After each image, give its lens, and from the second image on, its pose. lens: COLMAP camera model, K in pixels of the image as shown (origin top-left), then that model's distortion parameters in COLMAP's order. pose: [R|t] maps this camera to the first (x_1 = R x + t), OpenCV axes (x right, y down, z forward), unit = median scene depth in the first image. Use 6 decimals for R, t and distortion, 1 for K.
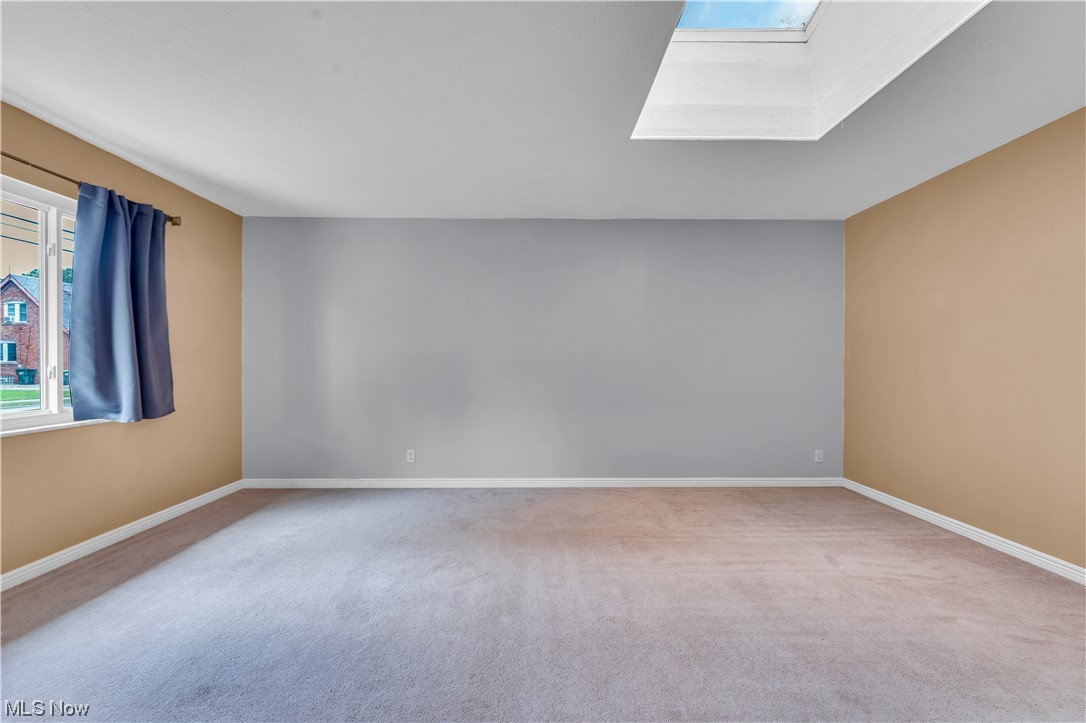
lens RADIAL K [[440.8, 0, 543.0], [0, 440.8, 361.5], [0, 0, 1]] dist [0.001014, 0.000106]
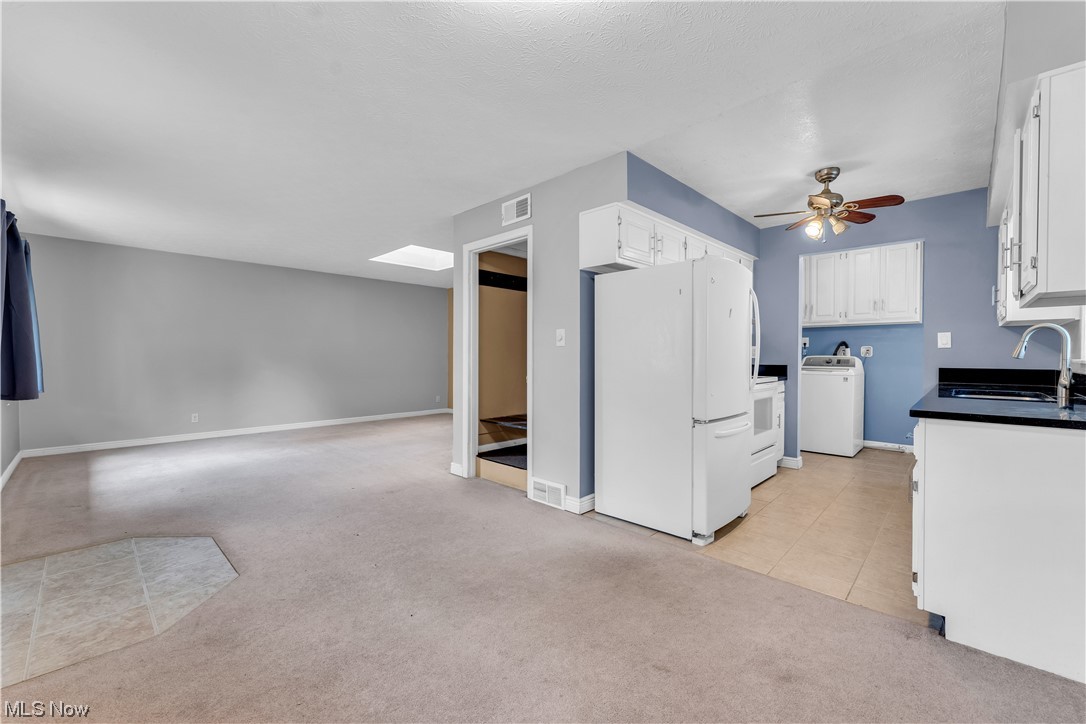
lens RADIAL K [[442.7, 0, 543.0], [0, 442.7, 362.0], [0, 0, 1]] dist [0.001038, 0.000156]
pose [[0.702809, -0.008837, 0.711324, -0.799141], [-0.000396, 0.999918, 0.012814, 0.012373], [-0.711379, -0.009288, 0.702747, -1.282589]]
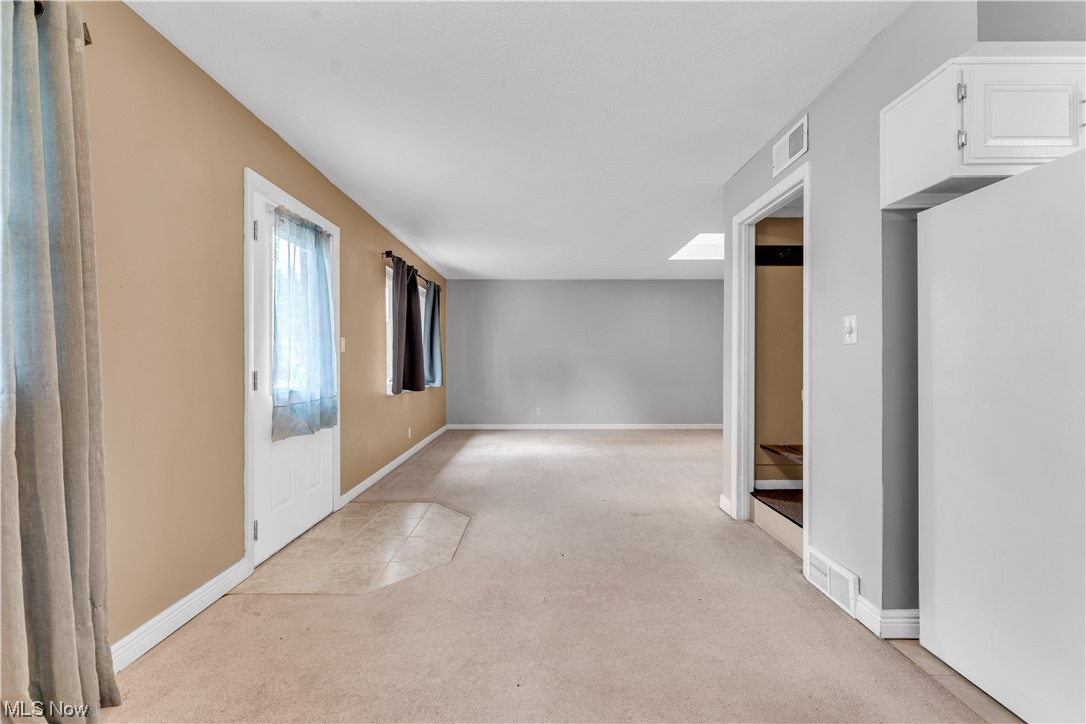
lens RADIAL K [[442.7, 0, 543.0], [0, 442.7, 362.0], [0, 0, 1]] dist [0.001038, 0.000156]
pose [[0.999971, -0.002004, -0.007308, -0.405718], [0.002013, 0.999997, 0.001186, 0.013078], [0.007306, -0.001200, 0.999973, -1.204078]]
